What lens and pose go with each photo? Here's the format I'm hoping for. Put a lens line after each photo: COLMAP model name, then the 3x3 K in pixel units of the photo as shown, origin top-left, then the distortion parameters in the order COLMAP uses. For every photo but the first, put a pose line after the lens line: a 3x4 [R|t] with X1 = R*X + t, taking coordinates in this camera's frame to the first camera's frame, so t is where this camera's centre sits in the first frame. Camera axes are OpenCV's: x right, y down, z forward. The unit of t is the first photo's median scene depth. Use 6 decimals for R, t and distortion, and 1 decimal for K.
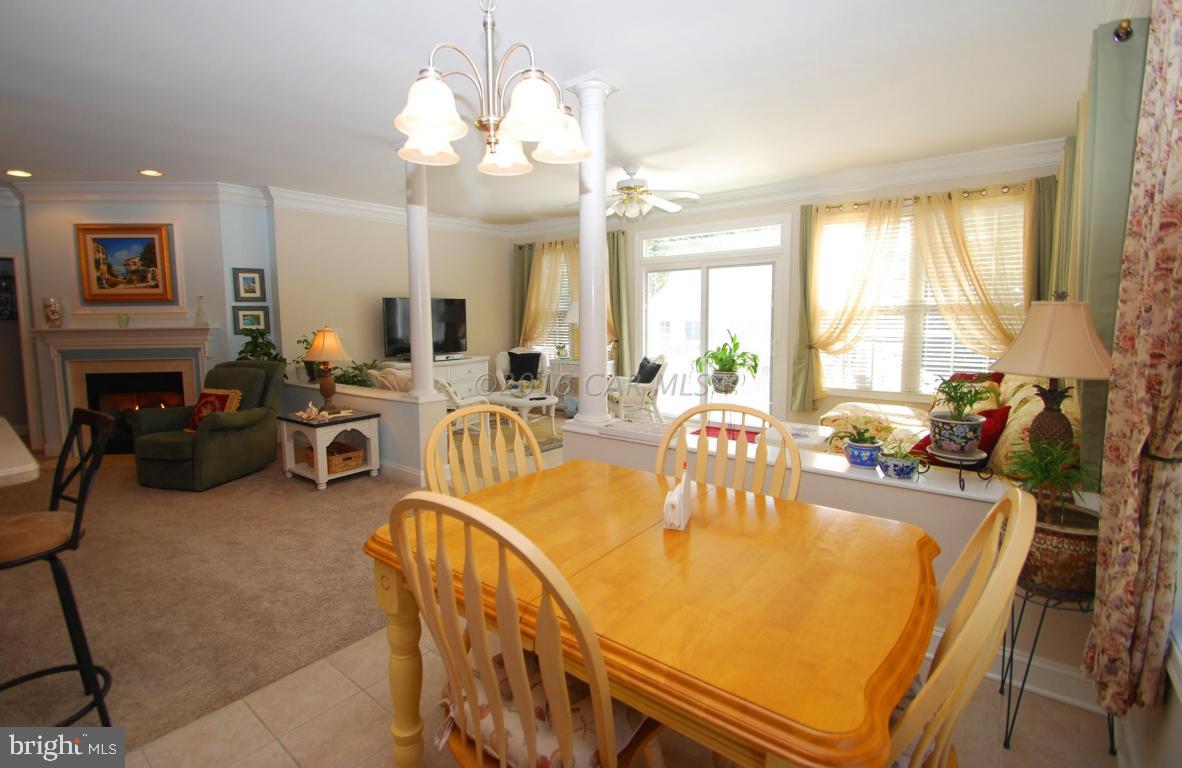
lens RADIAL K [[528.4, 0, 569.6], [0, 528.4, 363.7], [0, 0, 1]] dist [0.000383, -0.015197]
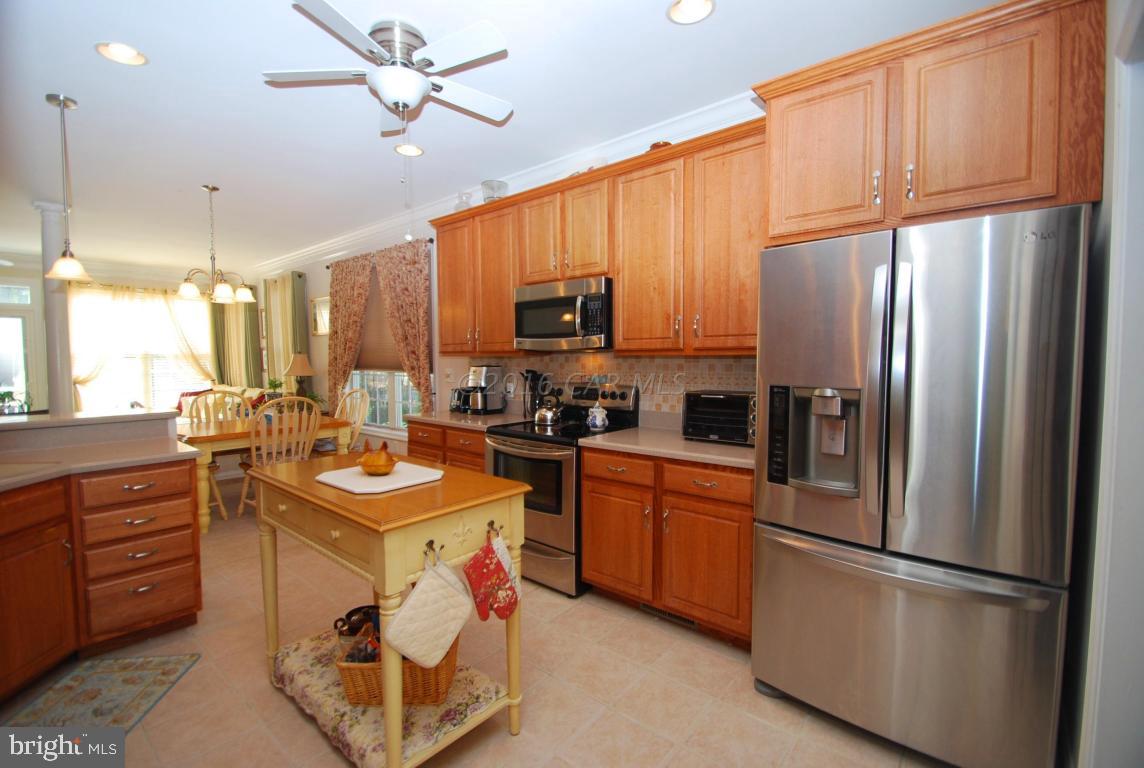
lens RADIAL K [[505.6, 0, 564.8], [0, 505.6, 385.5], [0, 0, 1]] dist [0.015633, -0.017970]
pose [[0.021087, -0.045405, 0.998746, -0.813248], [0.093839, 0.994648, 0.043238, 0.035746], [-0.995364, 0.092809, 0.025235, -0.279322]]
